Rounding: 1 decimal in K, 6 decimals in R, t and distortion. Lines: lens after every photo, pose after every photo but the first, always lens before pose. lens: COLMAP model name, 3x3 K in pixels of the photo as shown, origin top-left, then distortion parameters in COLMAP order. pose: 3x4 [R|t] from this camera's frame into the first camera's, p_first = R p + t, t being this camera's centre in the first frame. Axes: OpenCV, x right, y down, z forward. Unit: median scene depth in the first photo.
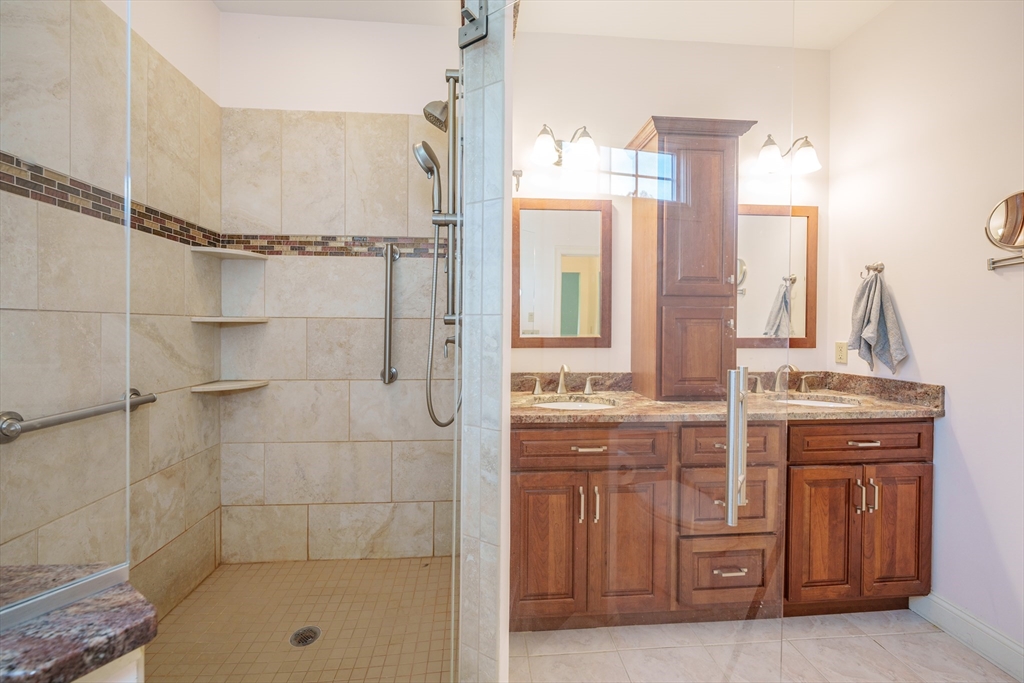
lens RADIAL K [[423.4, 0, 509.7], [0, 423.4, 335.3], [0, 0, 1]] dist [-0.002573, 0.000131]
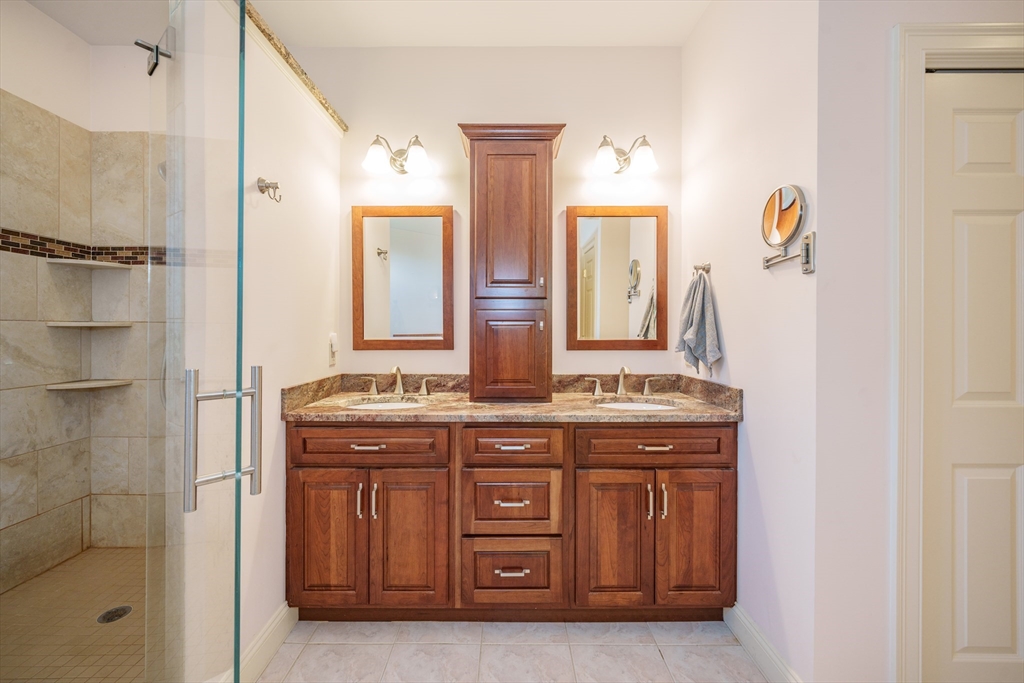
lens RADIAL K [[423.4, 0, 509.7], [0, 423.4, 335.3], [0, 0, 1]] dist [-0.002573, 0.000131]
pose [[0.996721, -0.002763, -0.080864, 0.552657], [0.002166, 0.999970, -0.007479, 0.002600], [0.080882, 0.007279, 0.996697, -0.006684]]
